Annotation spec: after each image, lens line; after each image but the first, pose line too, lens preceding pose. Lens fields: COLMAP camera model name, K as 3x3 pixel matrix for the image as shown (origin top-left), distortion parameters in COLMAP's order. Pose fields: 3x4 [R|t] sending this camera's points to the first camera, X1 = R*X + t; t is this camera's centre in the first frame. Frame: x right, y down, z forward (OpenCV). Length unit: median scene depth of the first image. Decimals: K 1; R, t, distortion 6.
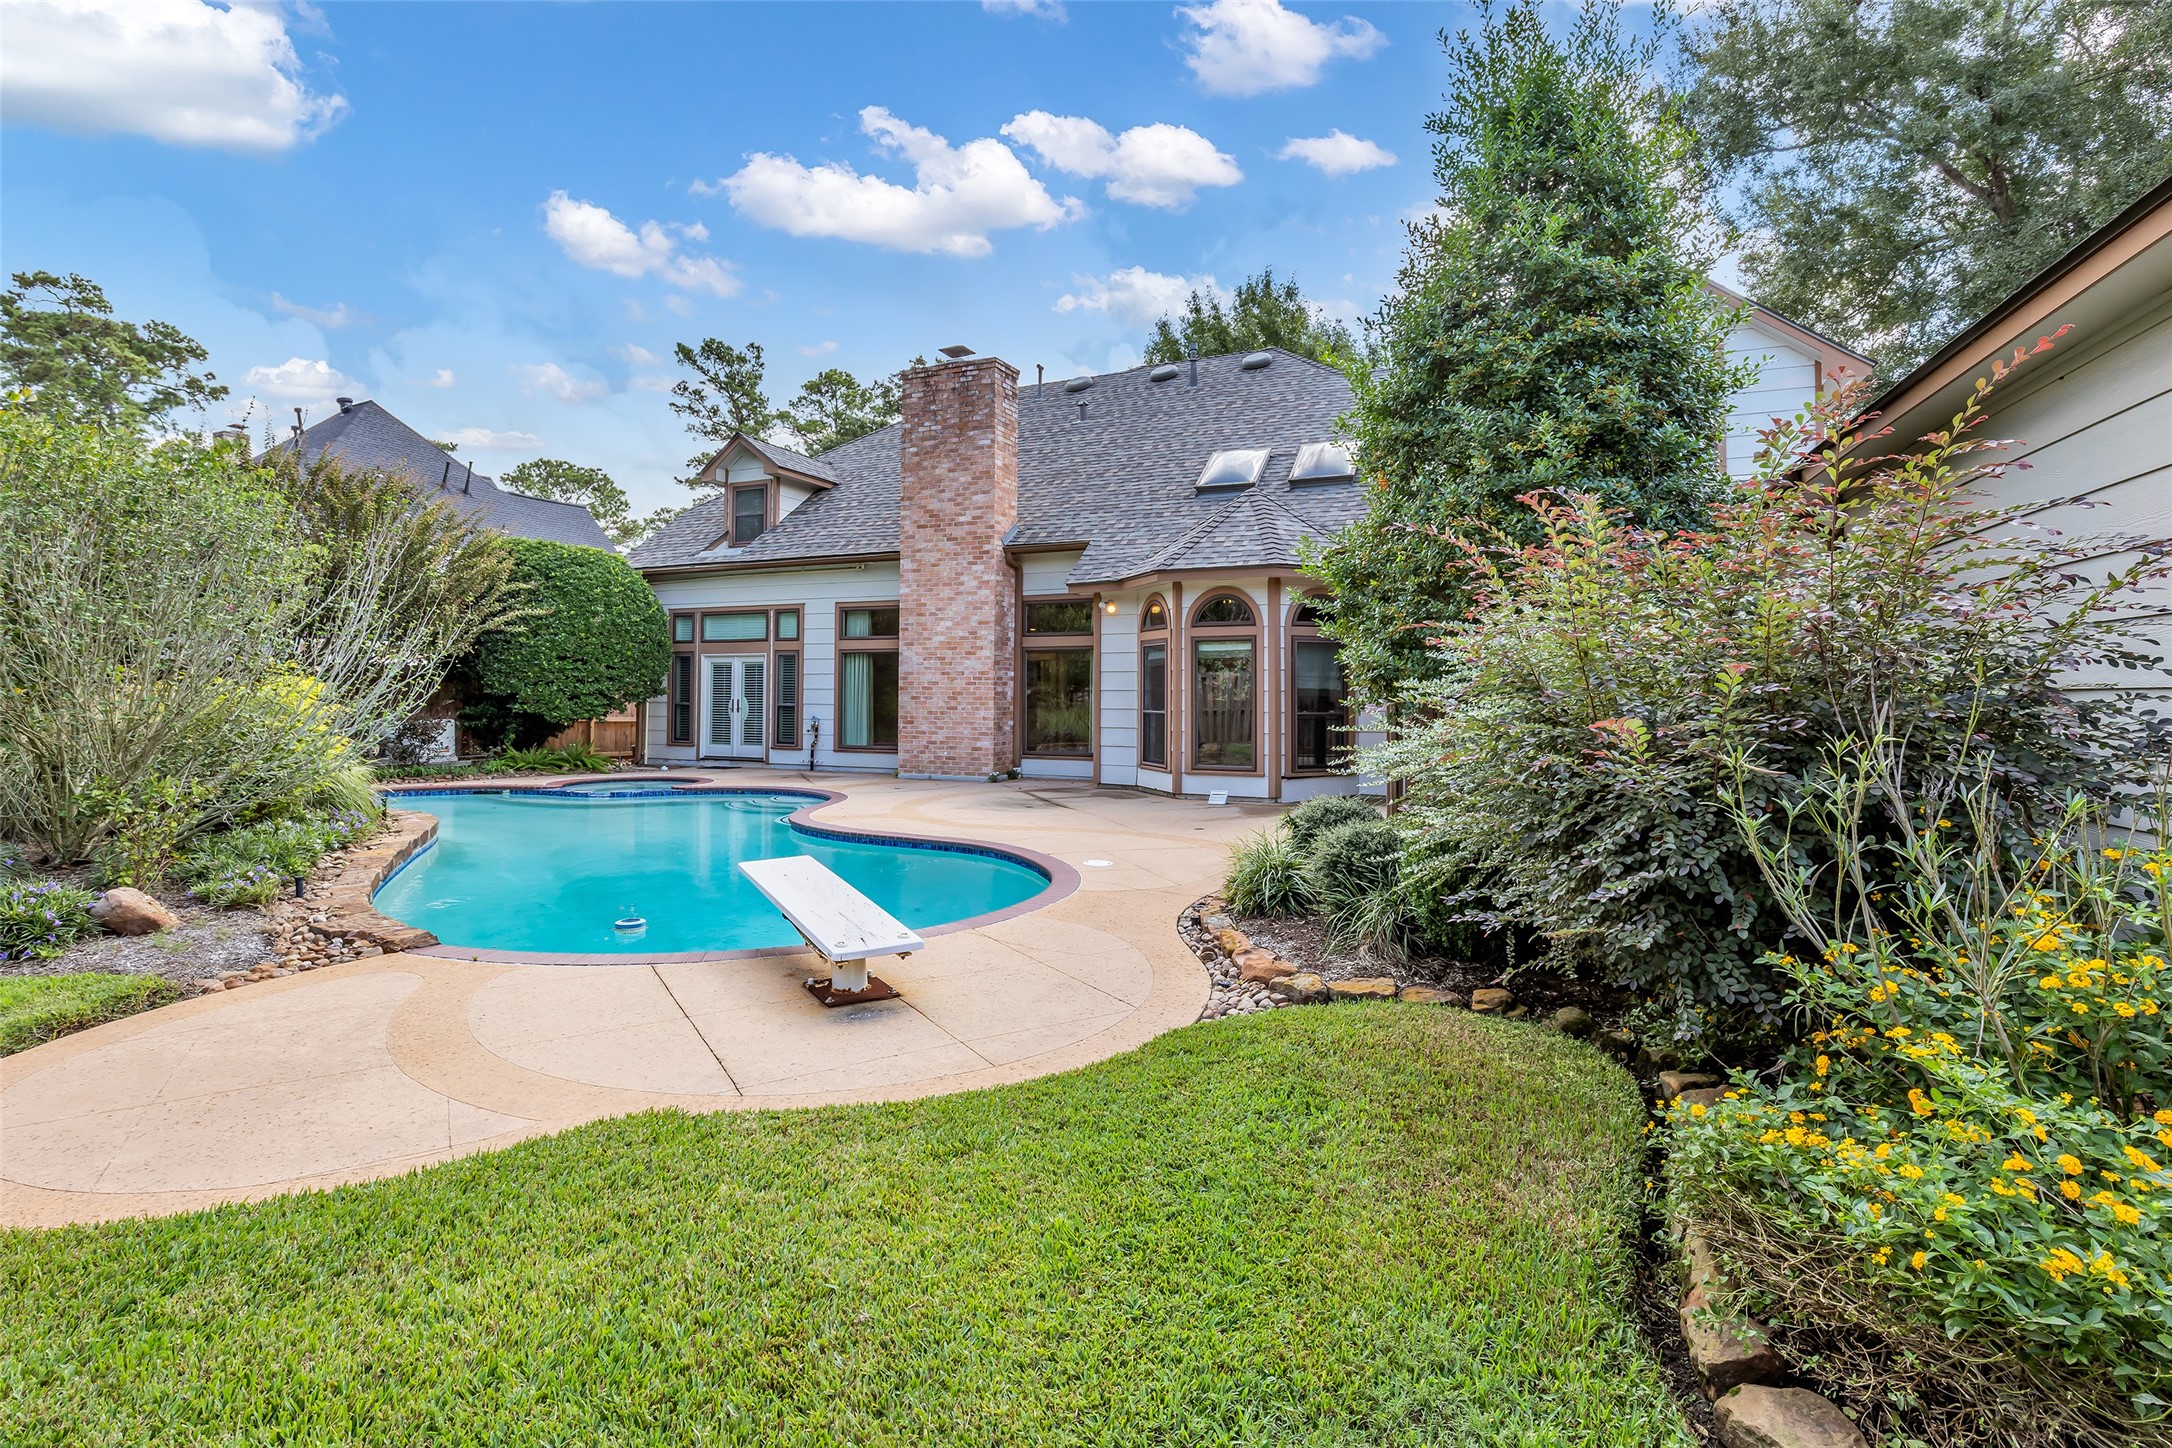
lens RADIAL K [[993.5, 0, 1091.4], [0, 993.5, 665.0], [0, 0, 1]] dist [-0.002262, -0.000159]
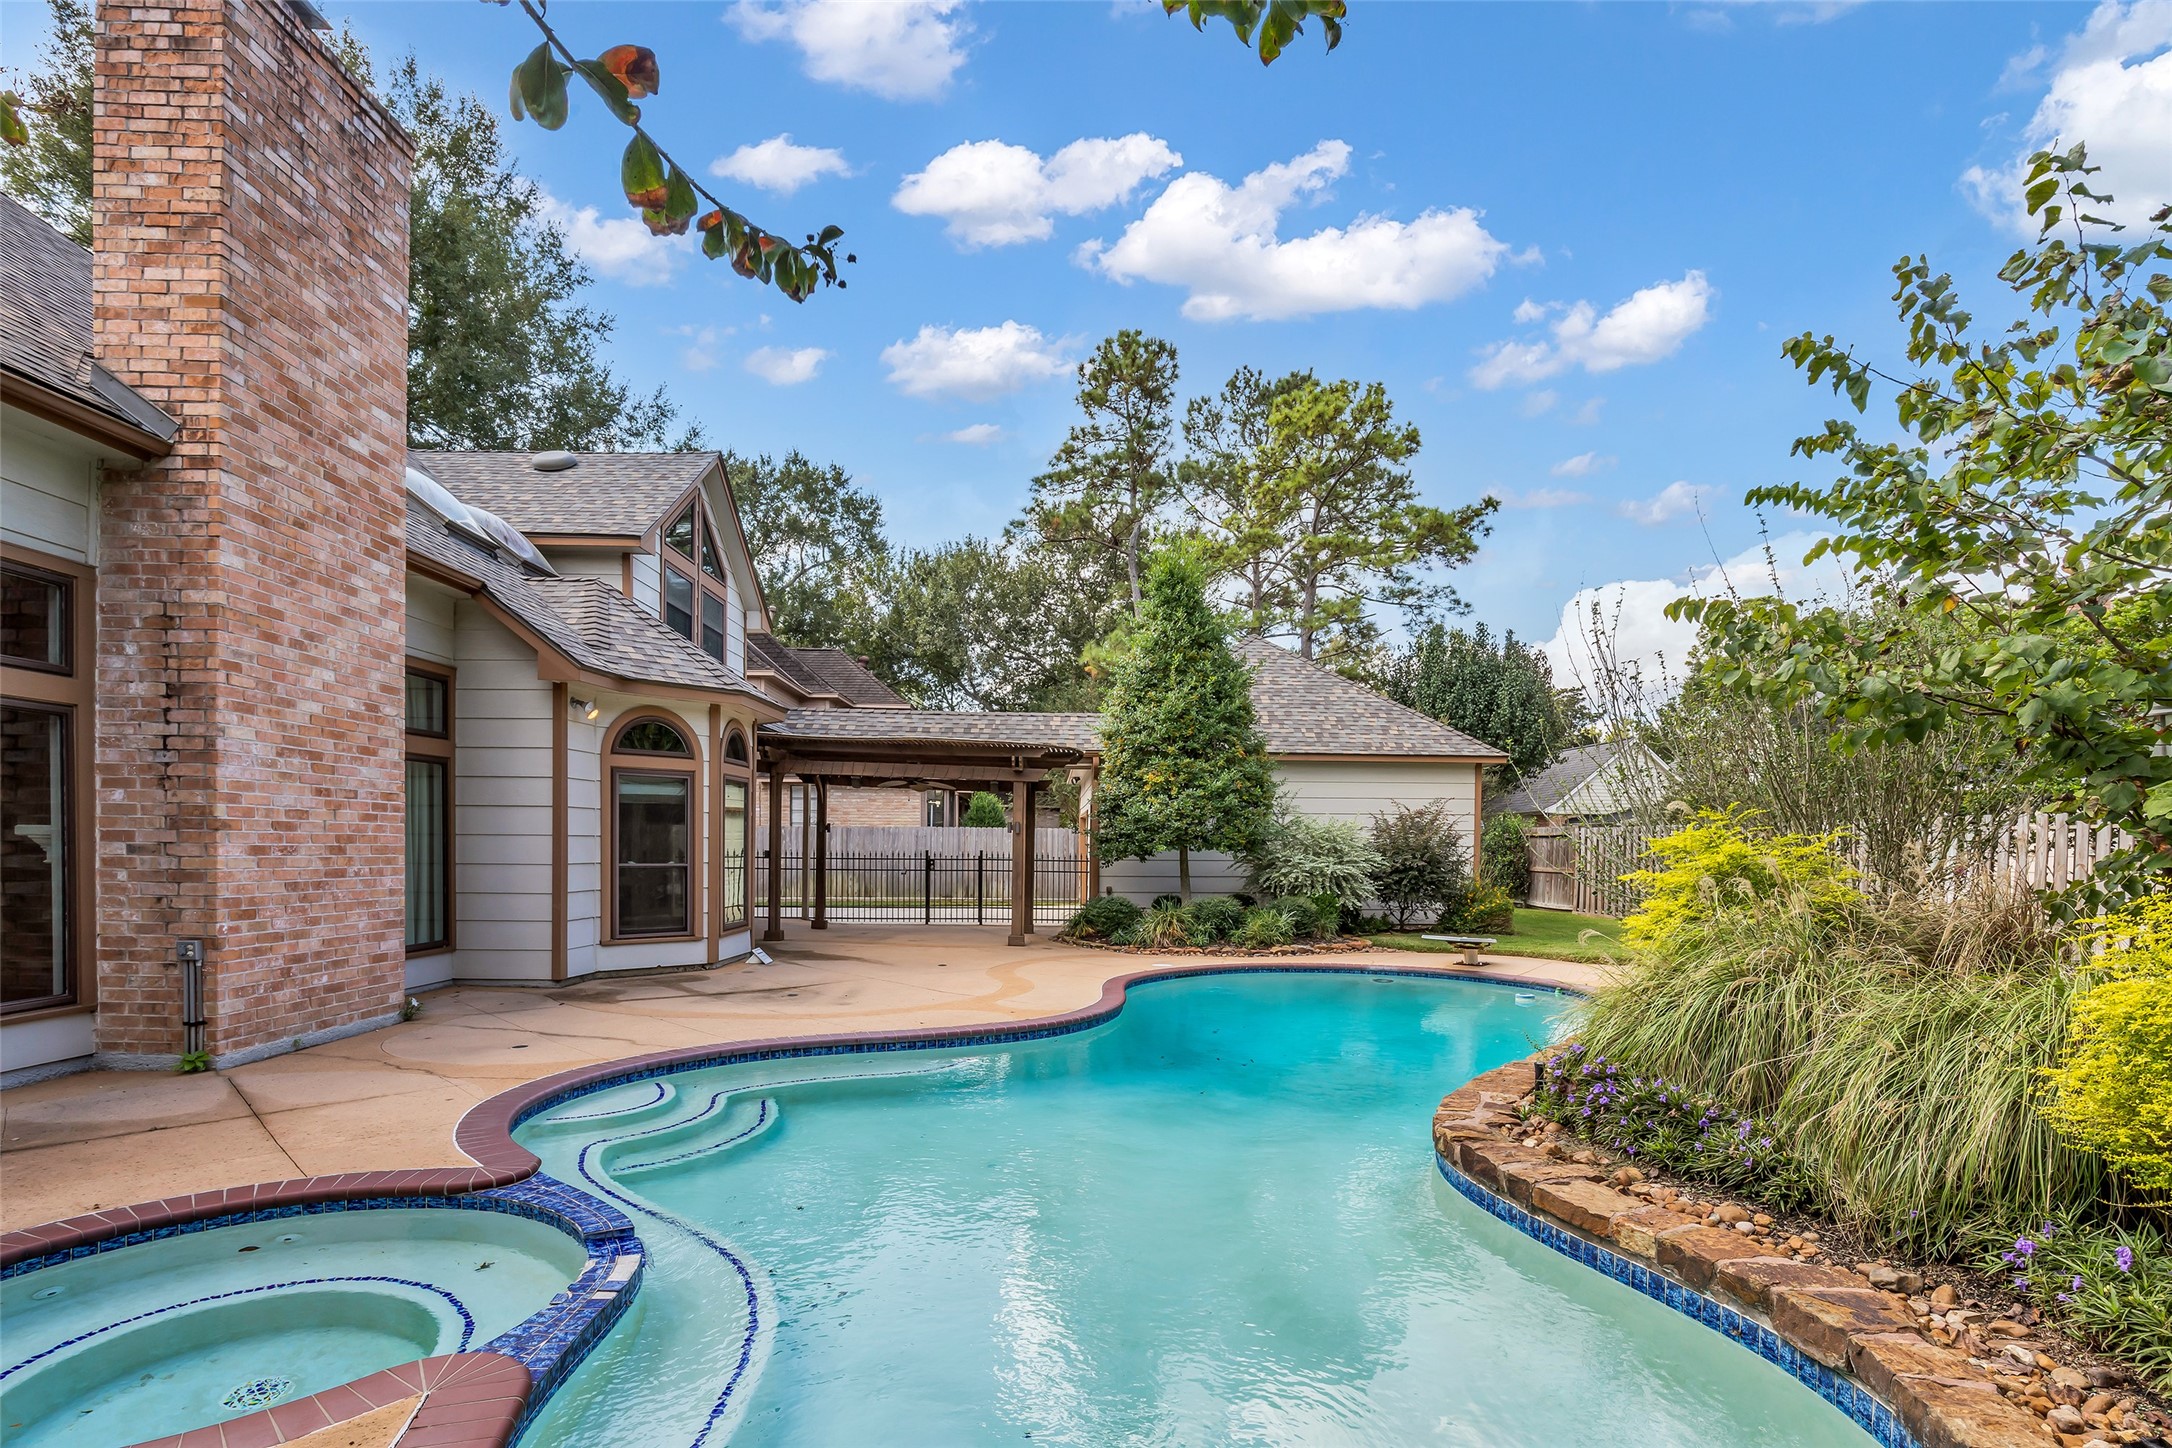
lens RADIAL K [[1058.1, 0, 1094.5], [0, 1058.1, 863.4], [0, 0, 1]] dist [-0.002987, 0.000039]
pose [[-0.399670, -0.020854, 0.916422, -0.630423], [-0.033474, 0.999406, 0.008144, 0.021964], [-0.916048, -0.027421, -0.400131, 0.798626]]
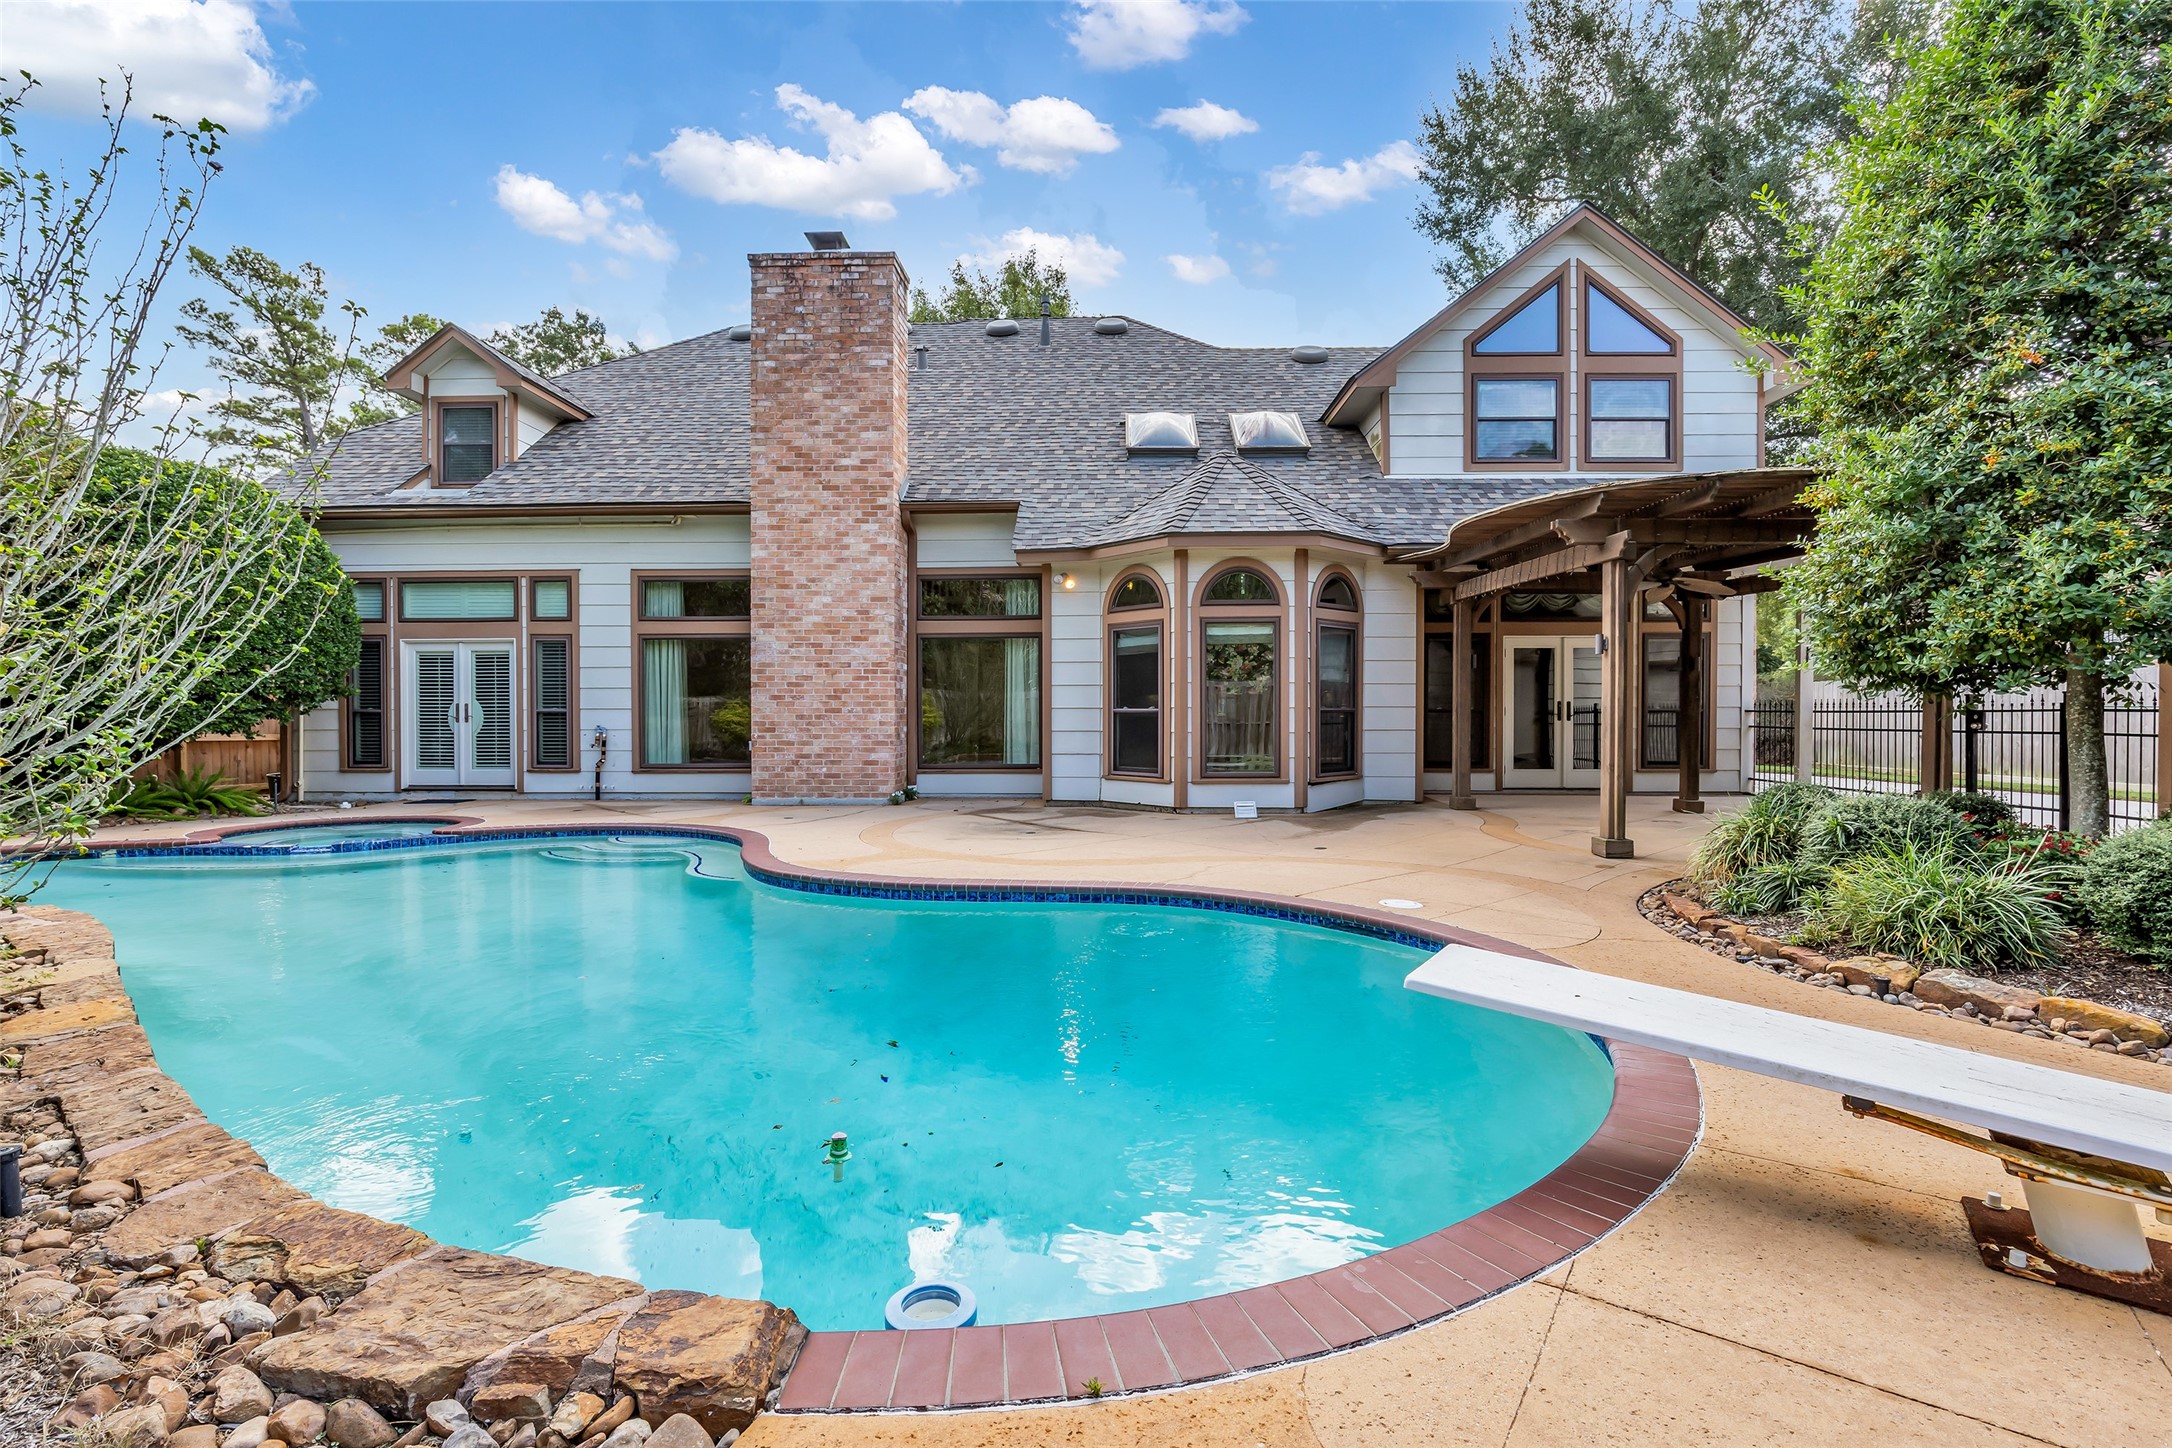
lens RADIAL K [[973.3, 0, 1086.0], [0, 973.3, 724.0], [0, 0, 1]] dist [-0.011912, 0.001093]
pose [[0.928920, -0.010691, 0.370125, -0.214490], [-0.003998, 0.999235, 0.038896, 0.021681], [-0.370258, -0.037611, 0.928167, 0.211701]]
